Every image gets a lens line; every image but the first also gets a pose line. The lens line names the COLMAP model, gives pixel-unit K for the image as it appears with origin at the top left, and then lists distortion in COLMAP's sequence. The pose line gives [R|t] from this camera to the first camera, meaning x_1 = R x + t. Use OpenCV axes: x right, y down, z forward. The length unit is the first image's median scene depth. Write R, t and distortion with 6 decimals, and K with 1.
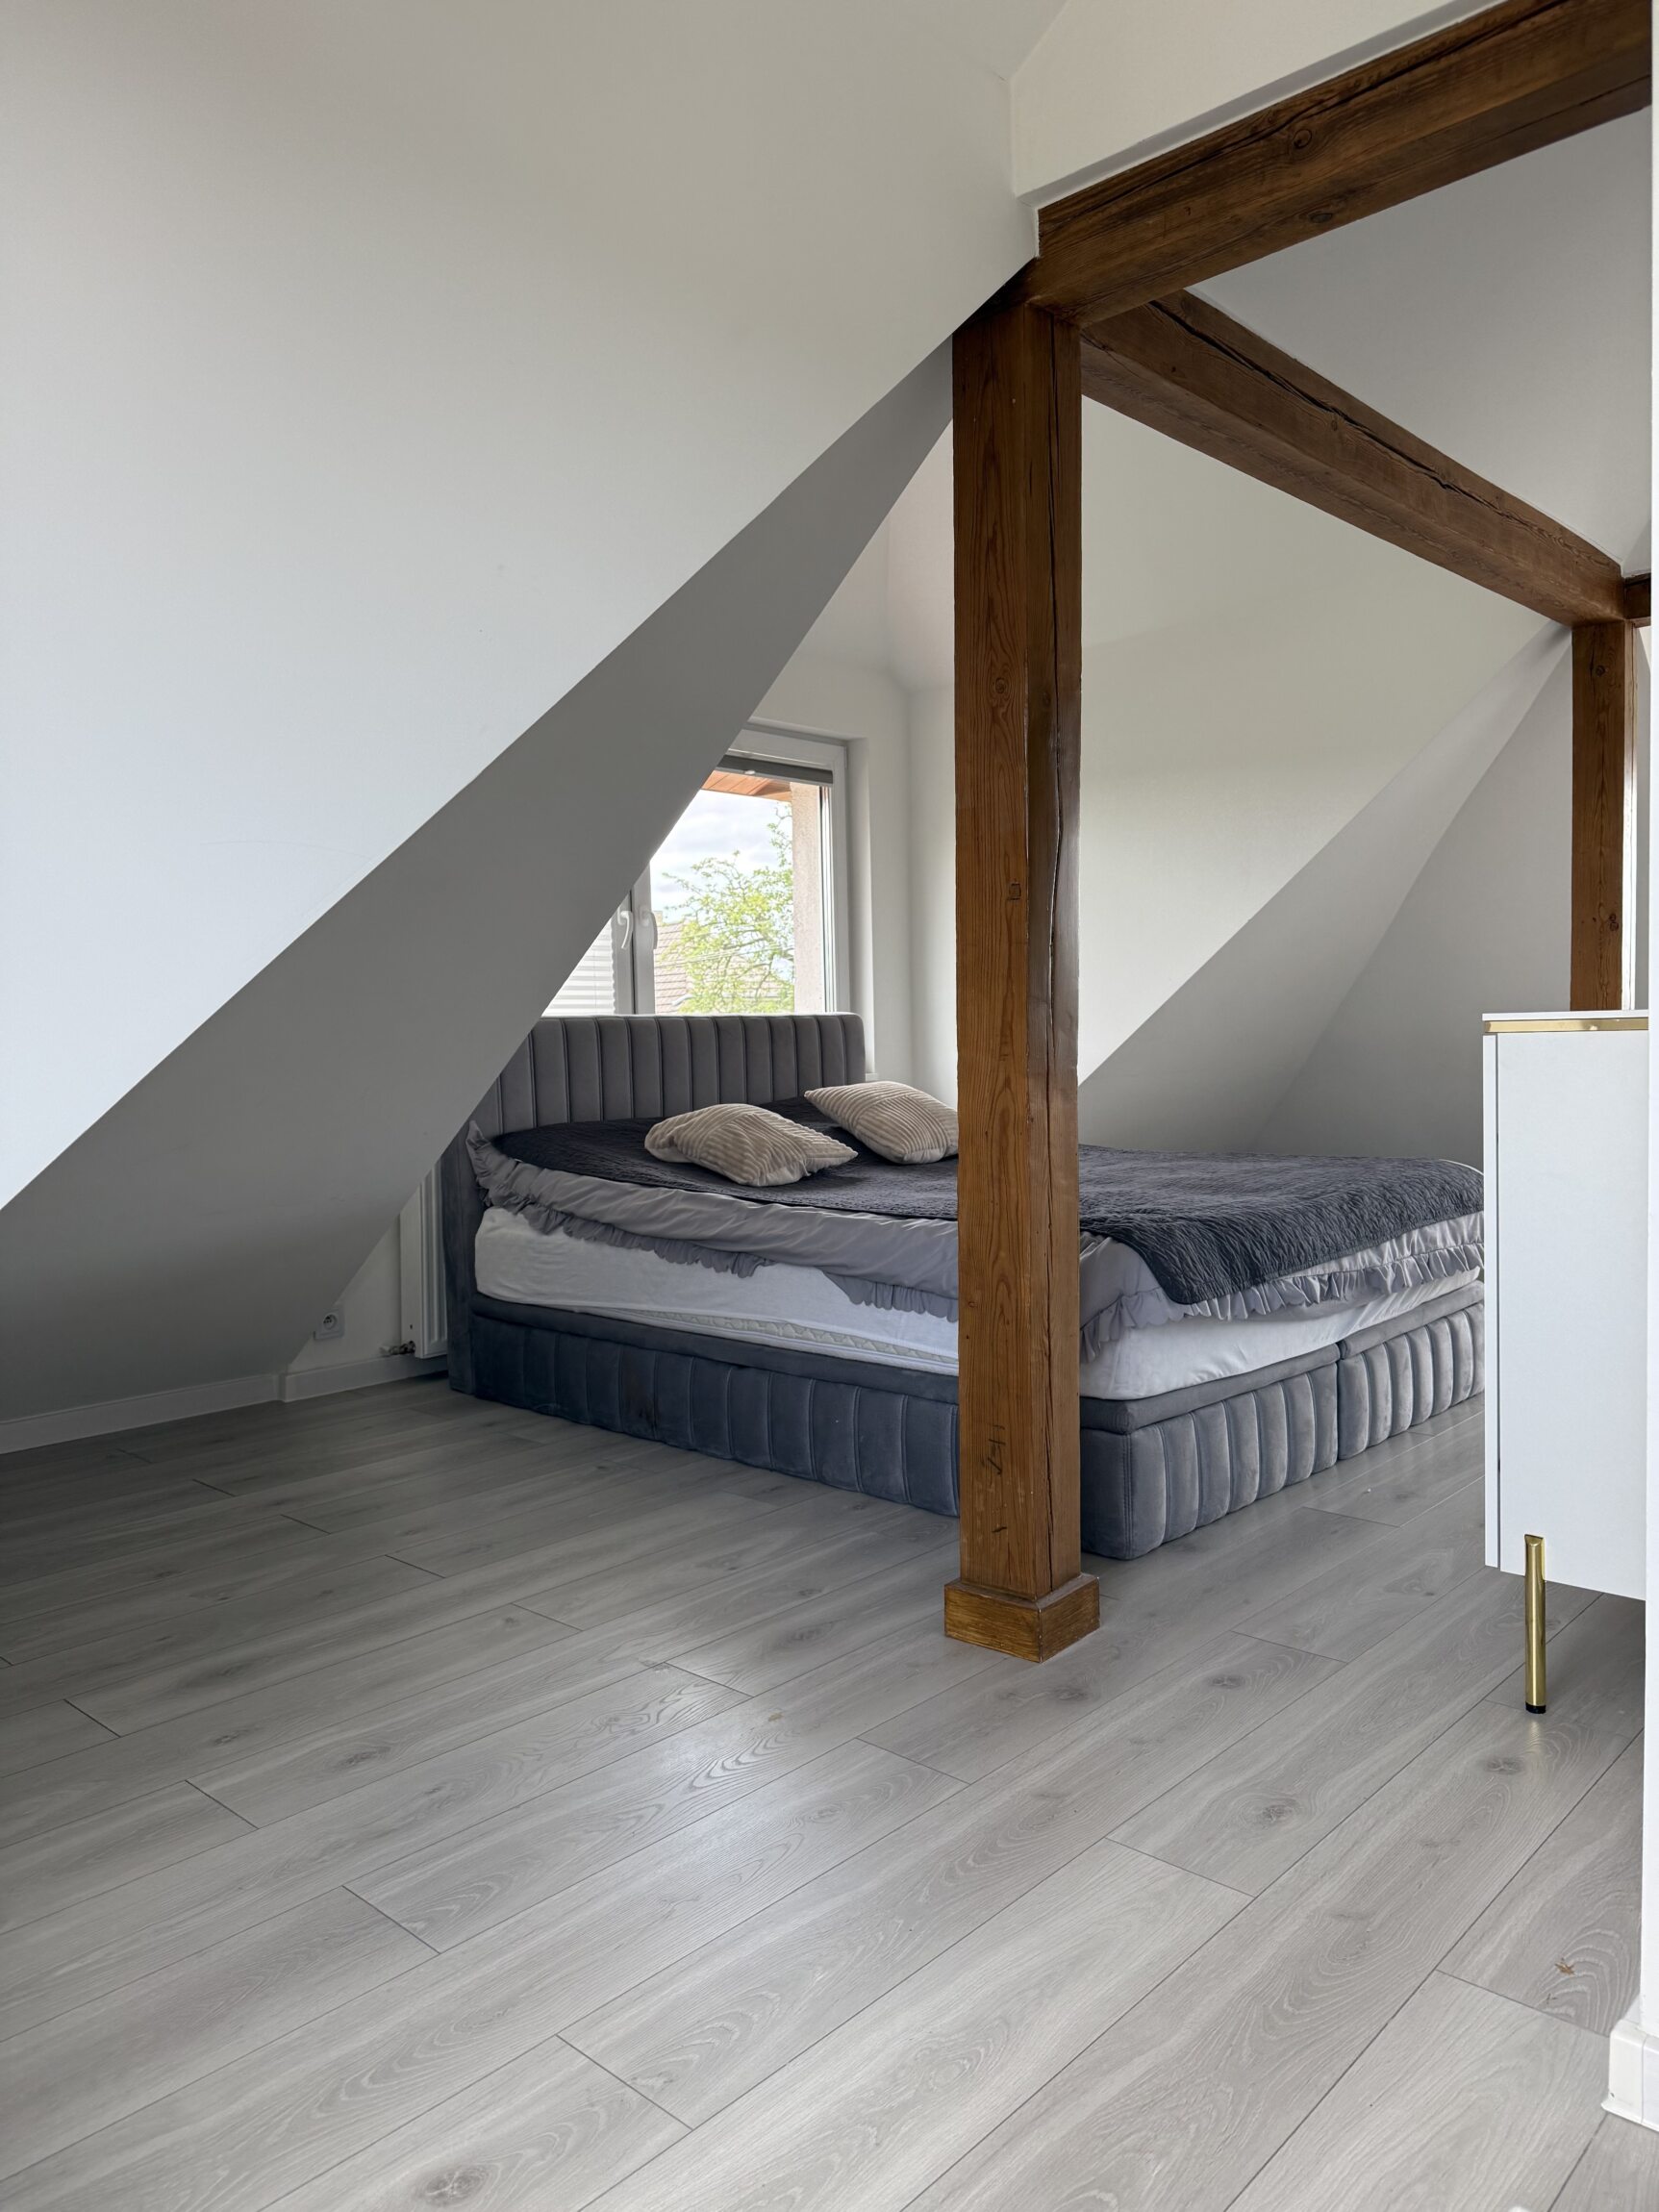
lens RADIAL K [[1551.9, 0, 848.5], [0, 1551.9, 1107.9], [0, 0, 1]] dist [0.146554, -0.268397]
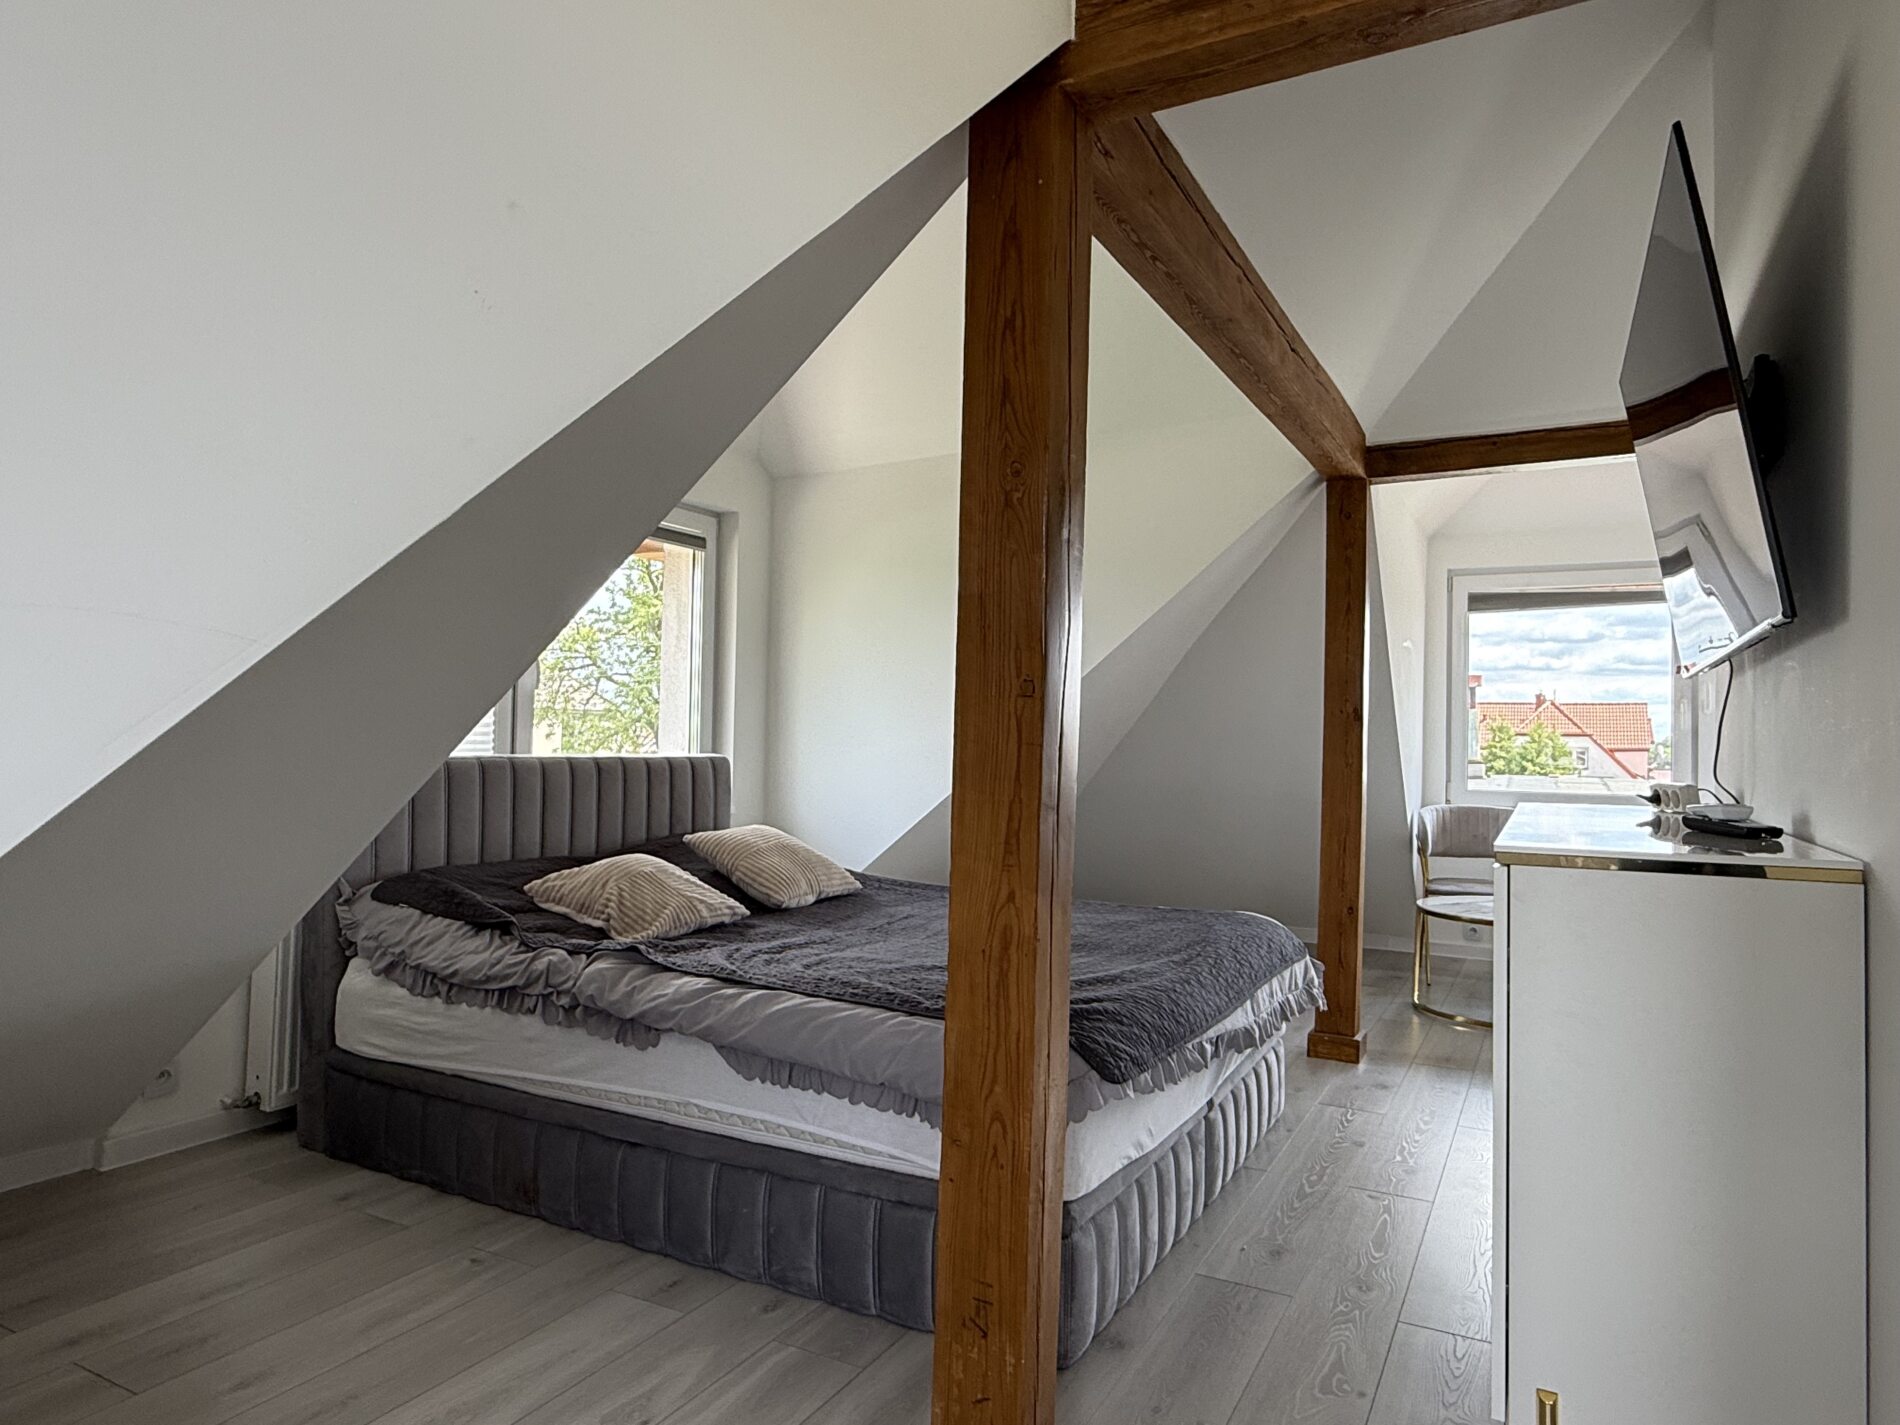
lens RADIAL K [[1169.8, 0, 946.1], [0, 1169.8, 713.2], [0, 0, 1]] dist [-0.001159, 0.000154]
pose [[0.967452, 0.047896, 0.248482, -0.073224], [-0.029623, 0.996609, -0.076764, -0.046956], [-0.251316, 0.066905, 0.965590, 0.233495]]
